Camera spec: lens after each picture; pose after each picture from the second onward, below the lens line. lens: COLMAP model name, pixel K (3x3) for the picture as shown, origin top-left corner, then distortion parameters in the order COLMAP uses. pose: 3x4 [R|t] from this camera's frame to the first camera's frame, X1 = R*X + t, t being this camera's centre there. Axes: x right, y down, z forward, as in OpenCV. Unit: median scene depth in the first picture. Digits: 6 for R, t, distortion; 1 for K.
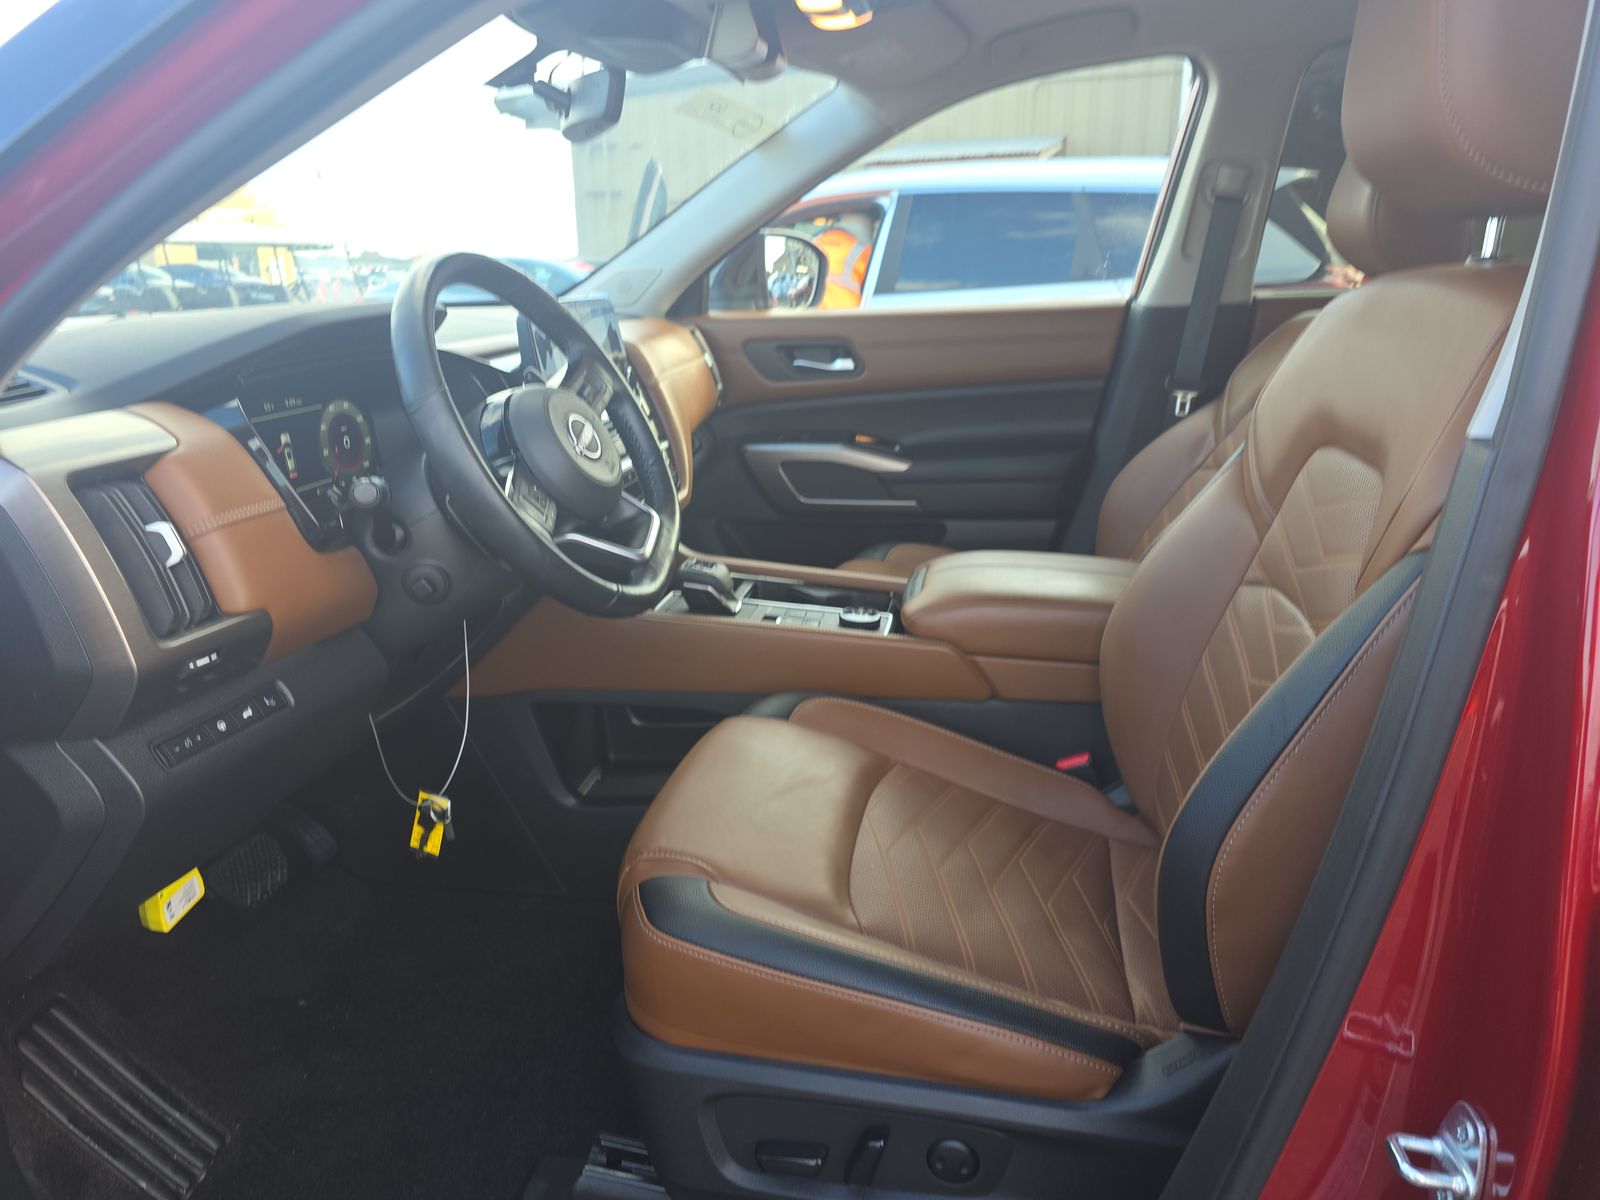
lens RADIAL K [[1077.5, 0, 812.3], [0, 1077.5, 600.8], [0, 0, 1]] dist [0.006607, 0.001892]
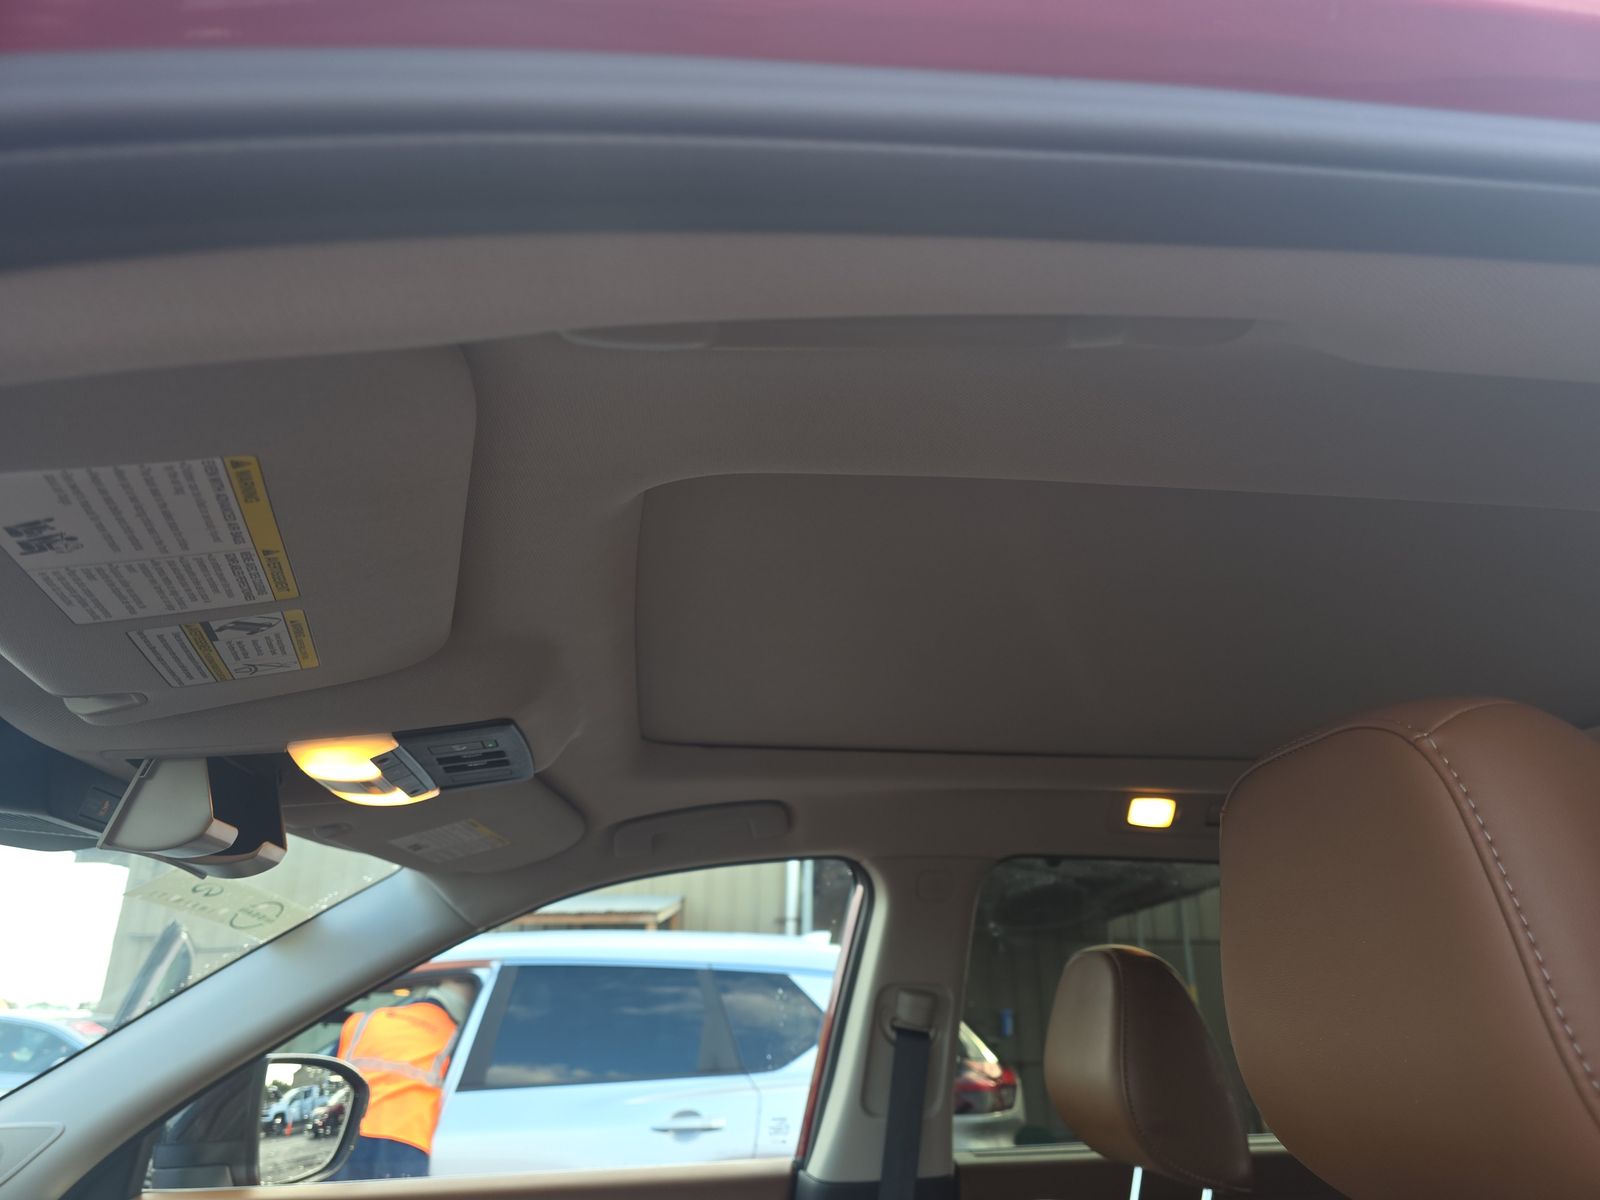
lens RADIAL K [[1077.5, 0, 812.3], [0, 1077.5, 600.8], [0, 0, 1]] dist [0.006607, 0.001892]
pose [[0.944978, 0.128542, 0.300822, 0.039627], [0.084713, 0.792046, -0.604554, -0.139075], [-0.315976, 0.596774, 0.737577, 0.236143]]
